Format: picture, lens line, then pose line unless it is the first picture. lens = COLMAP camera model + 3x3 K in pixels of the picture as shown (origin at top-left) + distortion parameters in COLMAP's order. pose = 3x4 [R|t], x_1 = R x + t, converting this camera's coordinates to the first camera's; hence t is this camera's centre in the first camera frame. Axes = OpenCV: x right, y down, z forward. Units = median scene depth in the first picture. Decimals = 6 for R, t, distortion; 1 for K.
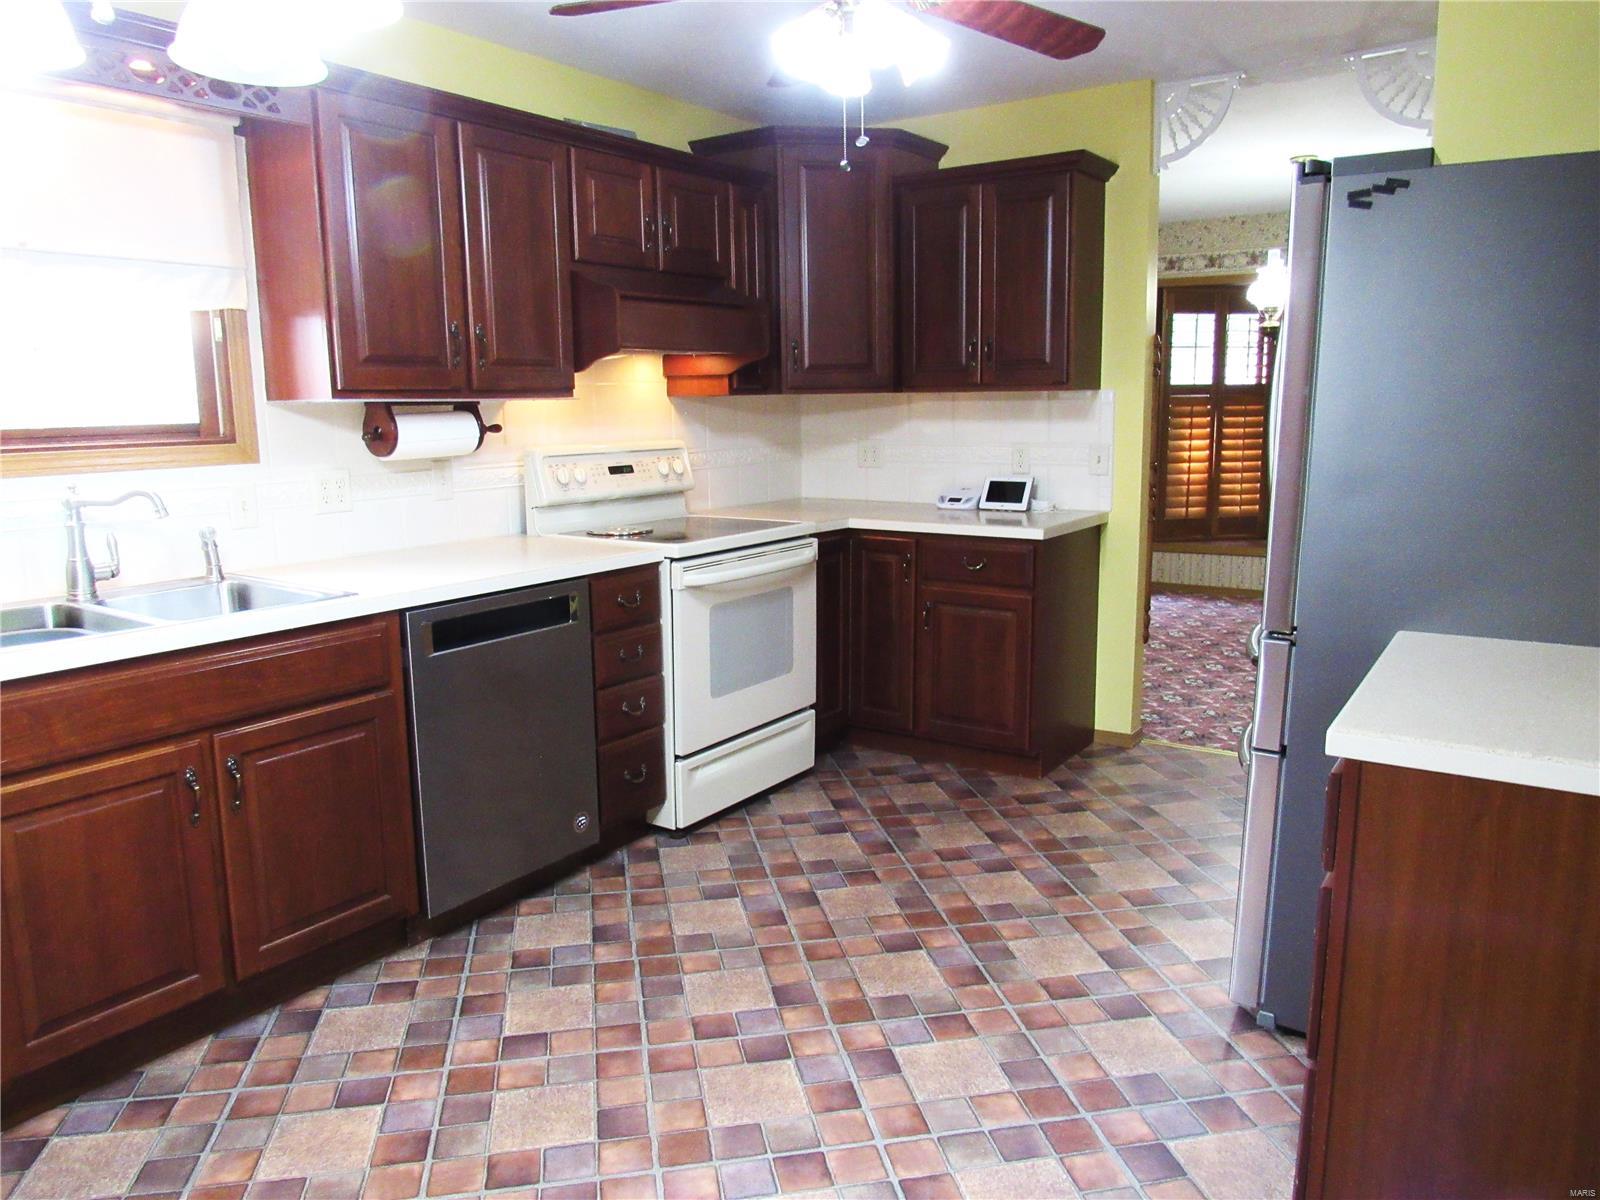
lens RADIAL K [[1143.8, 0, 788.6], [0, 1143.8, 599.1], [0, 0, 1]] dist [-0.026362, -0.008743]
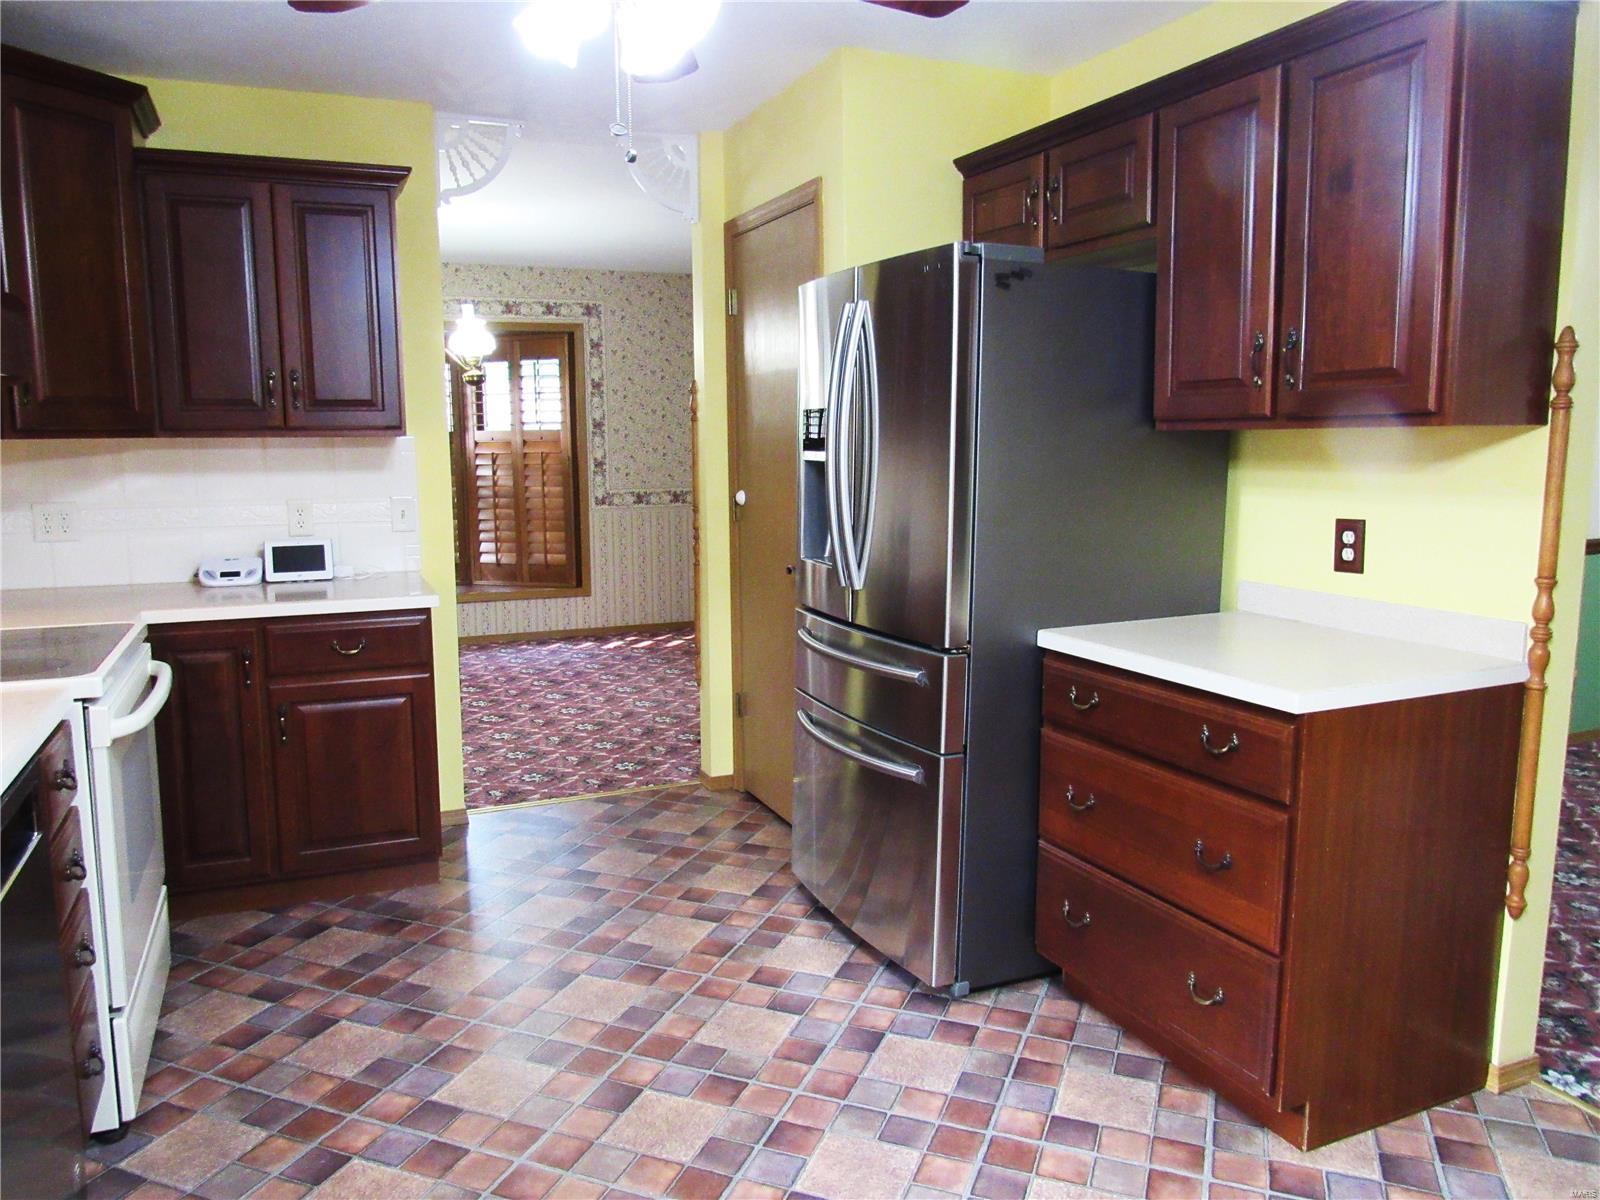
lens RADIAL K [[1143.8, 0, 789.5], [0, 1143.8, 596.3], [0, 0, 1]] dist [-0.026362, -0.008743]
pose [[0.526164, -0.103848, 0.844019, -0.304172], [0.143476, 0.989128, 0.032259, -0.040730], [-0.838192, 0.104123, 0.535343, 0.254988]]
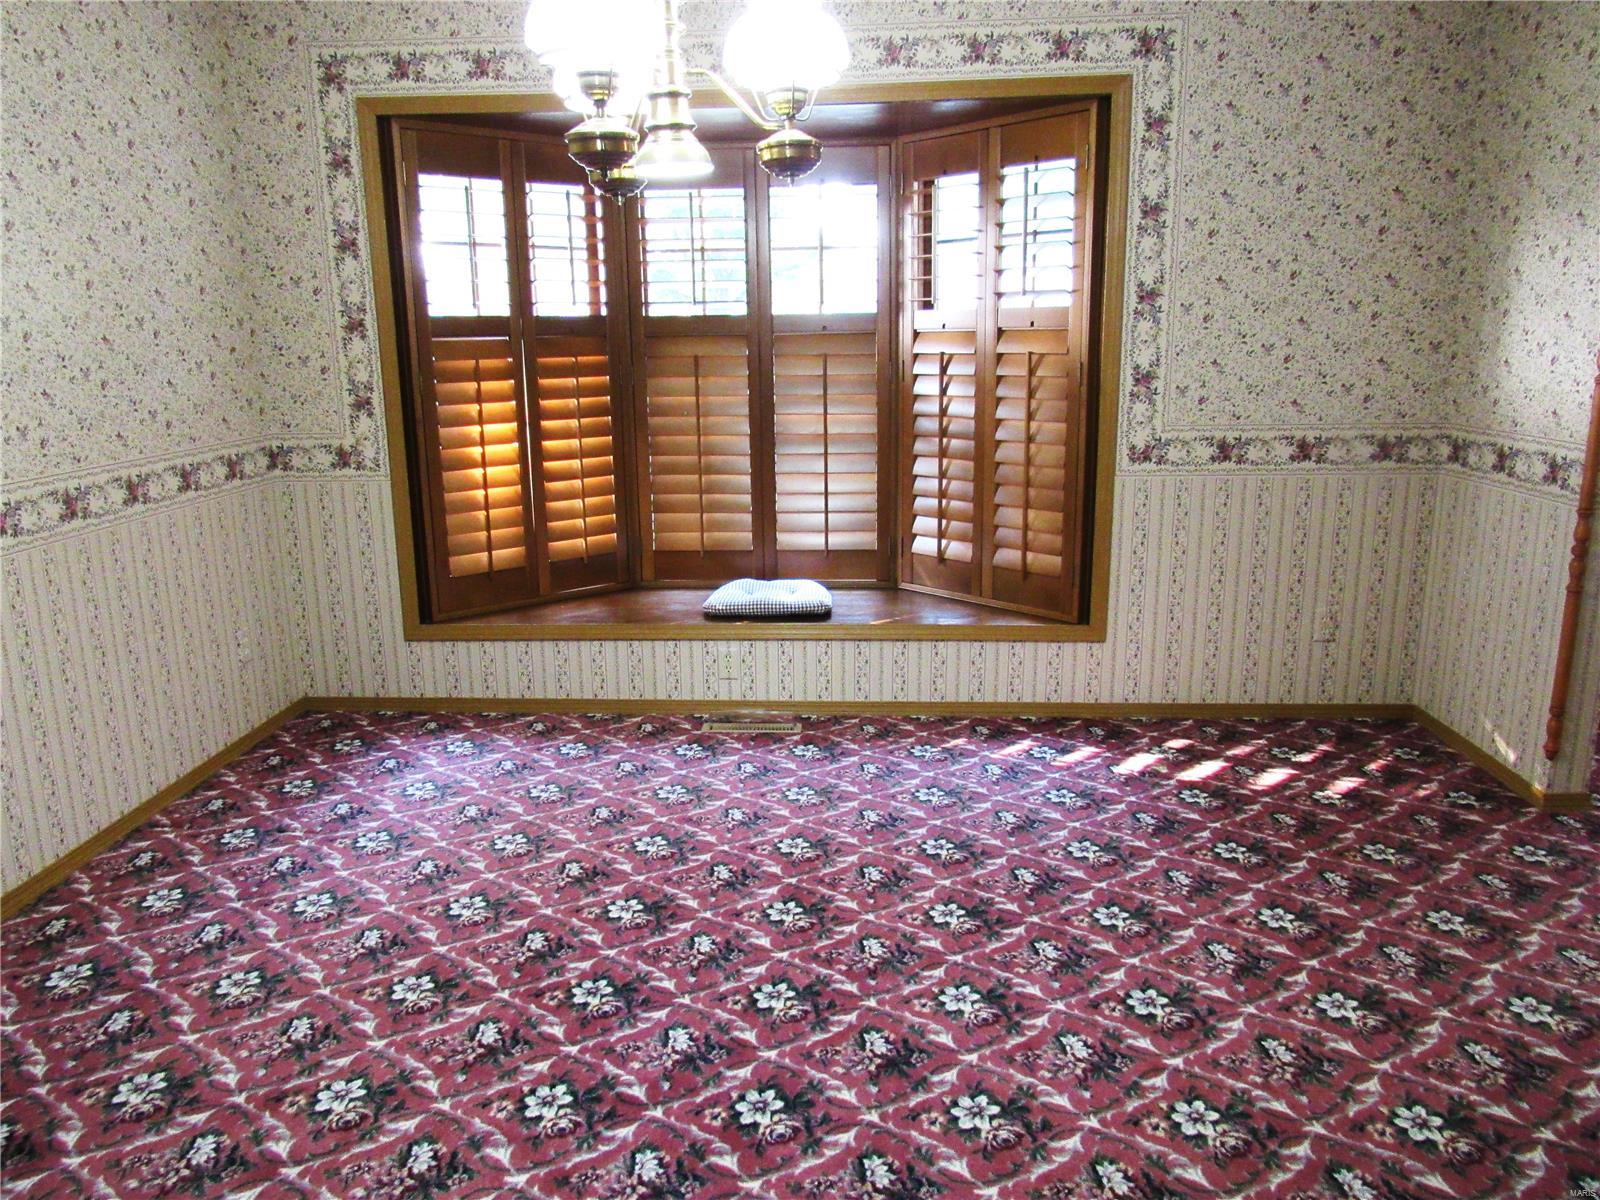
lens RADIAL K [[1143.8, 0, 808.2], [0, 1143.8, 605.9], [0, 0, 1]] dist [-0.026362, -0.008743]
pose [[0.847905, -0.118913, 0.516639, 0.331510], [0.088869, 0.992611, 0.082615, -0.144145], [-0.522646, -0.024137, 0.852208, 0.786567]]
